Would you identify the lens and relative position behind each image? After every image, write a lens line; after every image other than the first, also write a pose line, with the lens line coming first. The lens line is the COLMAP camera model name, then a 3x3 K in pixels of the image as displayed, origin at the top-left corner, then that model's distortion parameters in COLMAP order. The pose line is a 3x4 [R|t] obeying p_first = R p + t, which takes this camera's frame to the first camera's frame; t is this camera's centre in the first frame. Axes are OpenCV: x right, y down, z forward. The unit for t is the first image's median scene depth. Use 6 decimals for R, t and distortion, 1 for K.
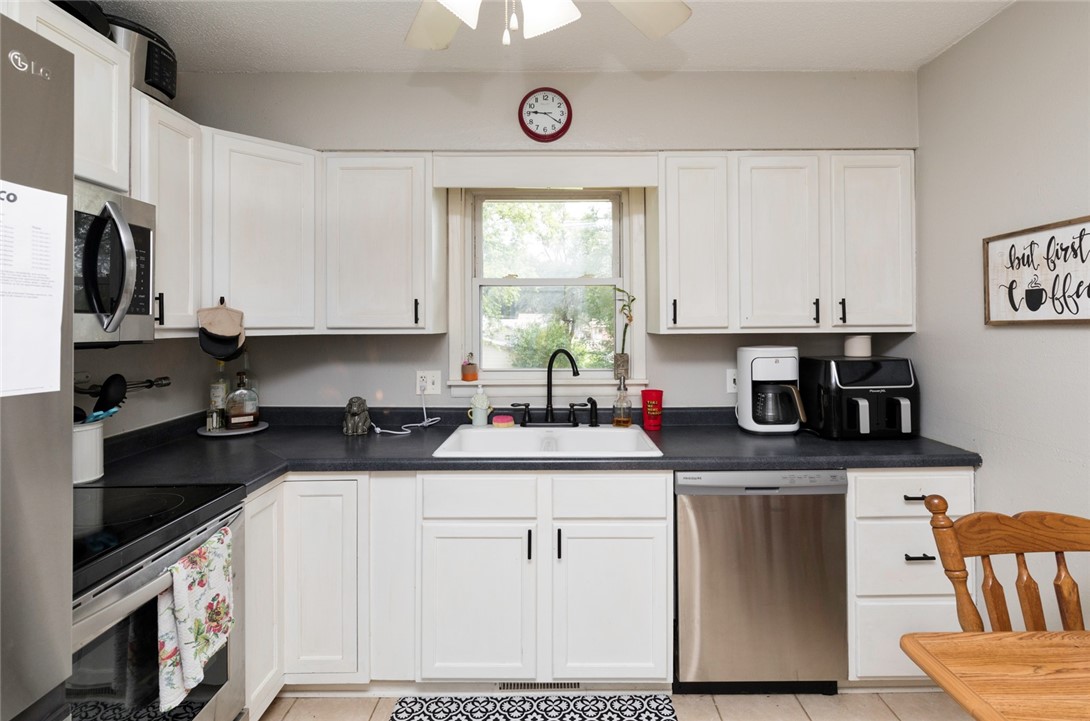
lens RADIAL K [[581.3, 0, 521.6], [0, 581.3, 357.8], [0, 0, 1]] dist [0.002589, 0.000251]
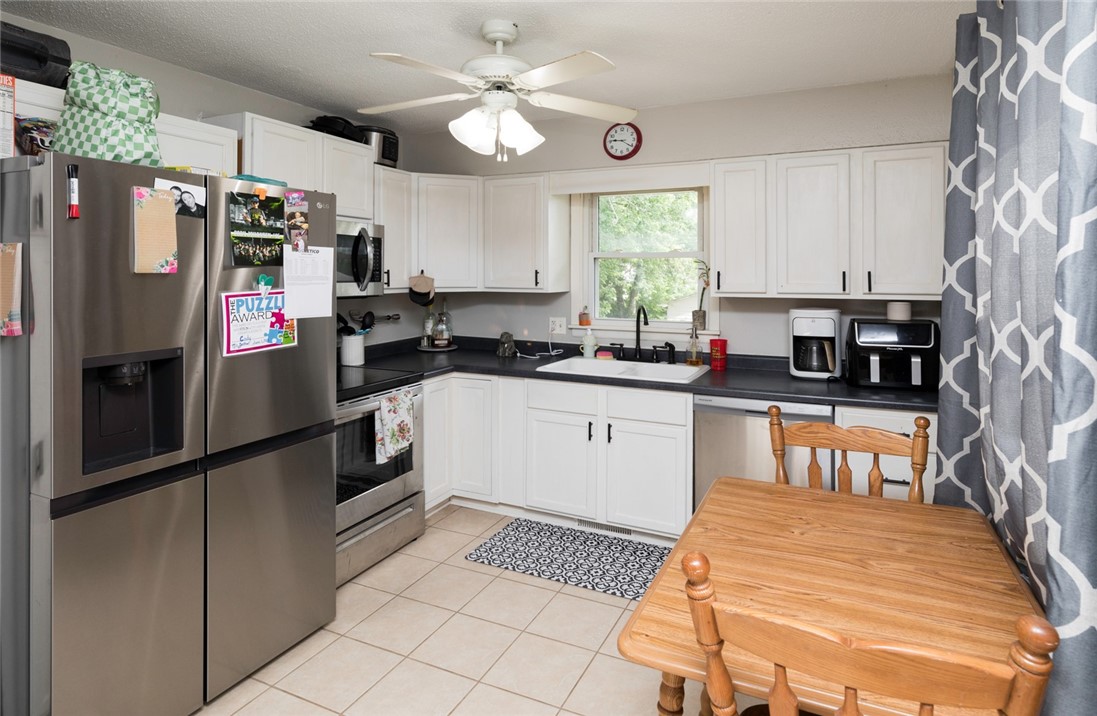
lens RADIAL K [[599.3, 0, 548.5], [0, 599.3, 358.0], [0, 0, 1]] dist [-0.000984, -0.000175]
pose [[0.923660, 0.066340, -0.377428, 0.521073], [-0.034018, 0.995208, 0.091675, -0.017652], [0.381701, -0.071837, 0.921490, -0.523848]]
